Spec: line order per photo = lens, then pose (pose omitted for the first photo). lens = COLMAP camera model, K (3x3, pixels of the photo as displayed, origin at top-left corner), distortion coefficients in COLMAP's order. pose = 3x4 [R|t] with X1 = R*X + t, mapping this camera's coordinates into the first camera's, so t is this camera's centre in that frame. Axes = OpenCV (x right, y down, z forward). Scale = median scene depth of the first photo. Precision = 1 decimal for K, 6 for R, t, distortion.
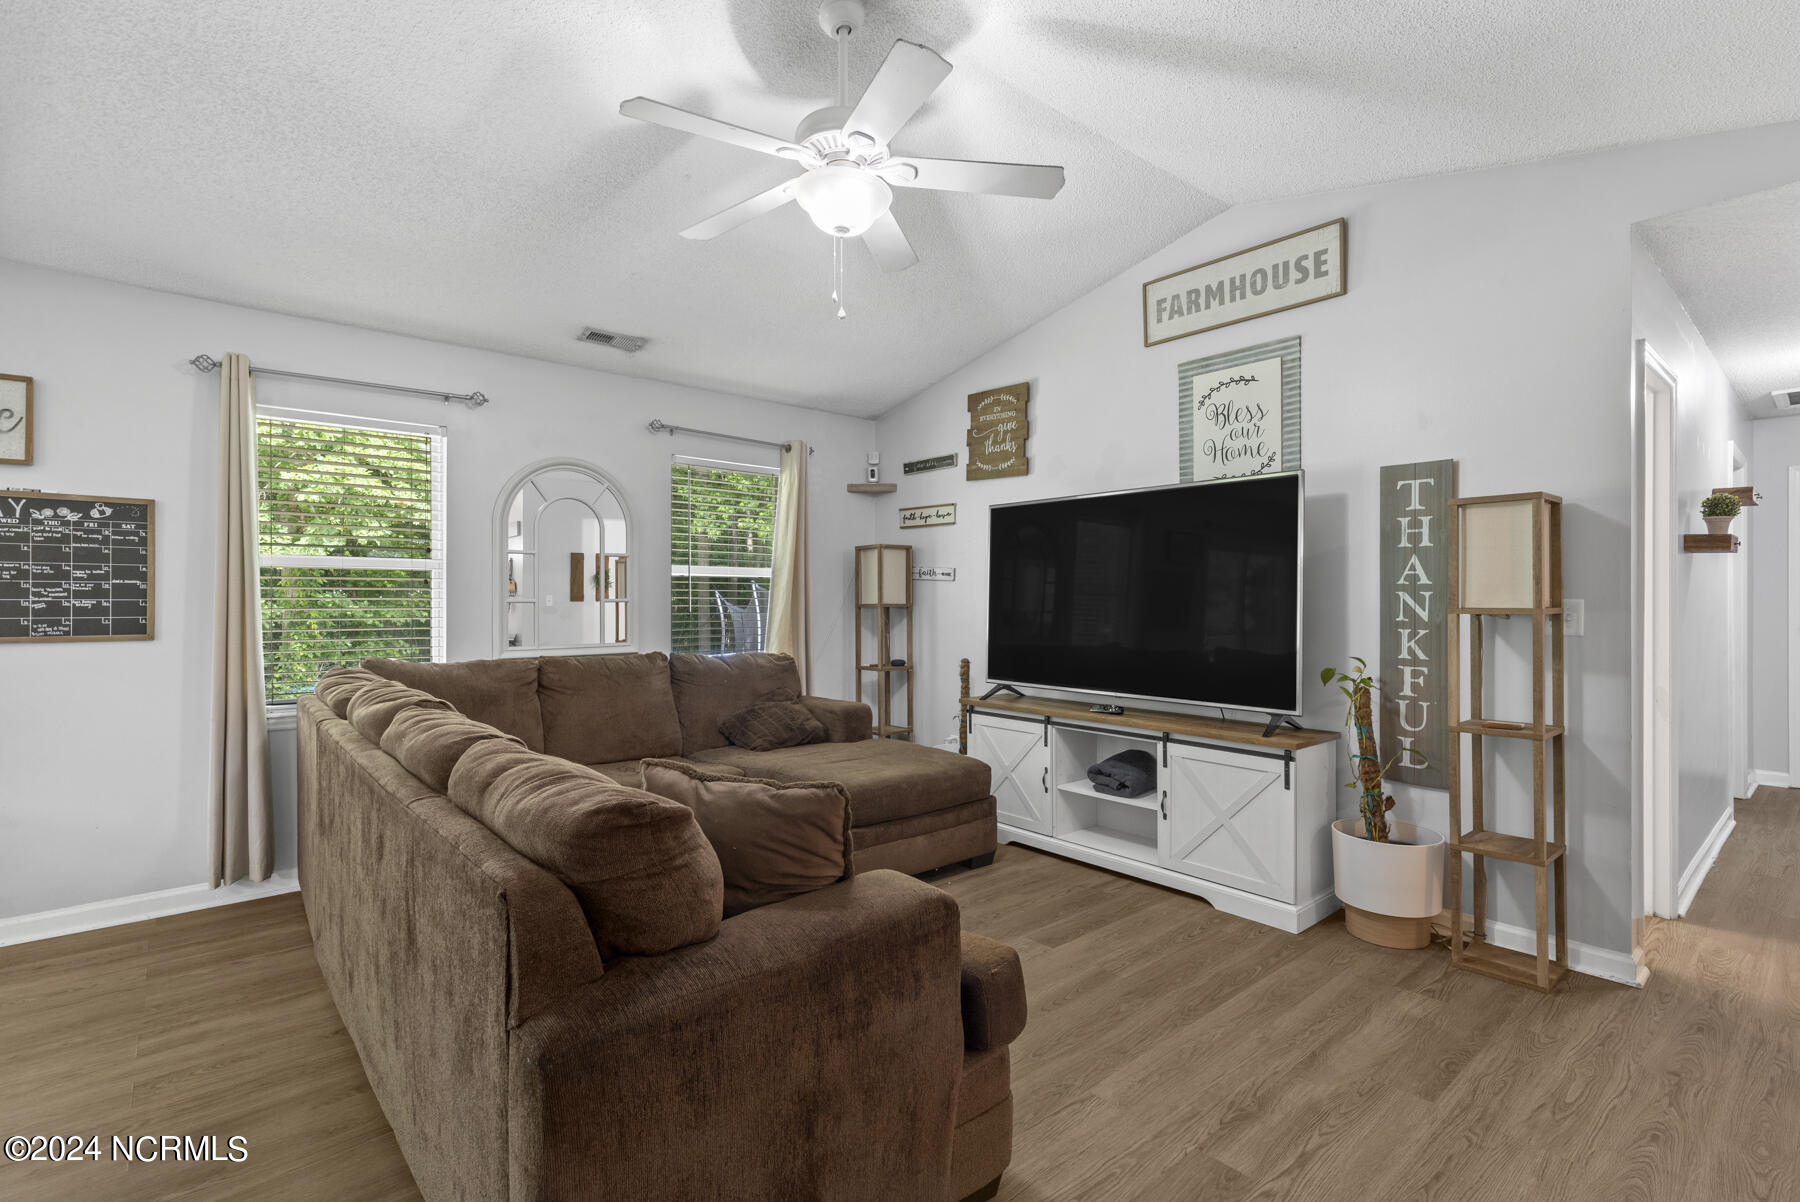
lens RADIAL K [[821.6, 0, 896.0], [0, 821.6, 600.2], [0, 0, 1]] dist [0.007479, -0.003488]
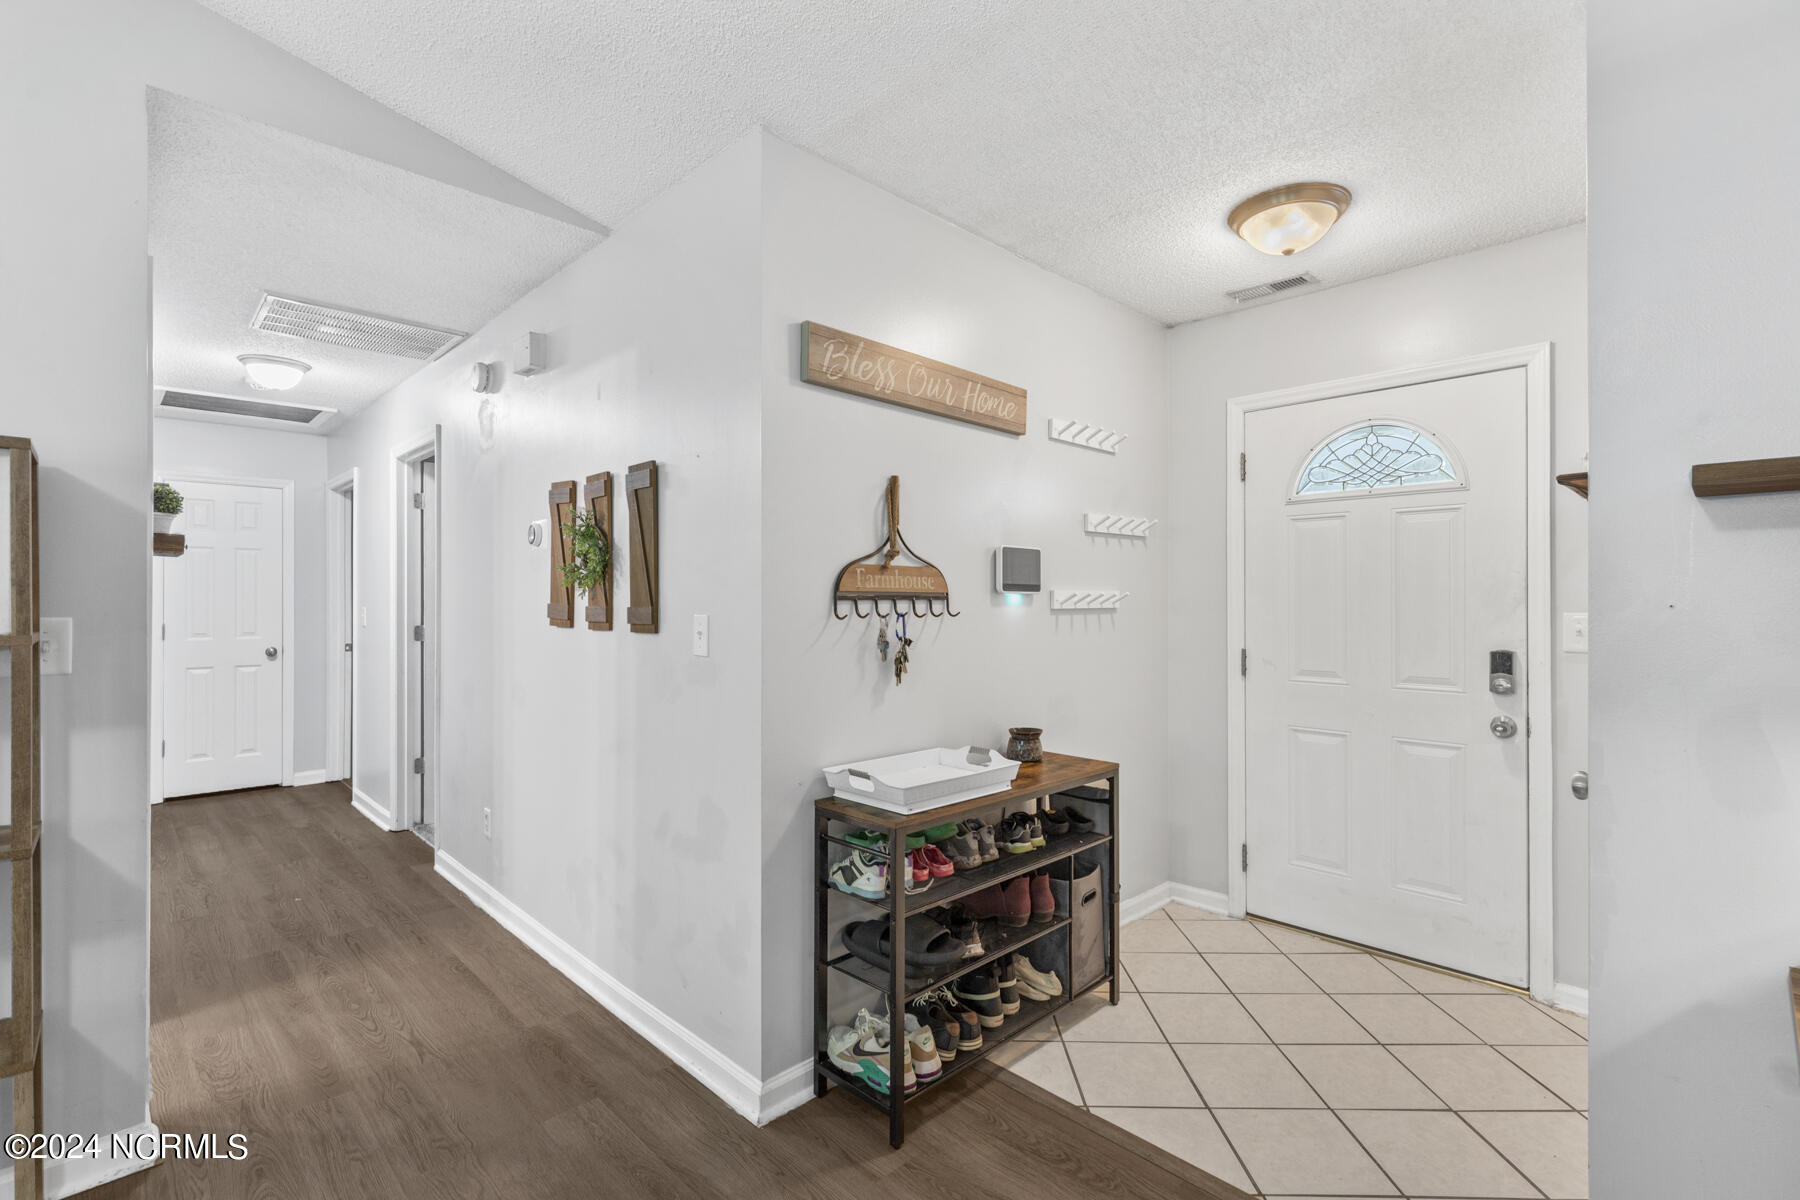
lens RADIAL K [[821.6, 0, 912.7], [0, 821.6, 600.1], [0, 0, 1]] dist [0.007479, -0.003488]
pose [[-0.086516, 0.003183, 0.996245, 0.100834], [0.004270, 0.999987, -0.002824, -0.007332], [-0.996241, 0.004010, -0.086528, 0.309869]]
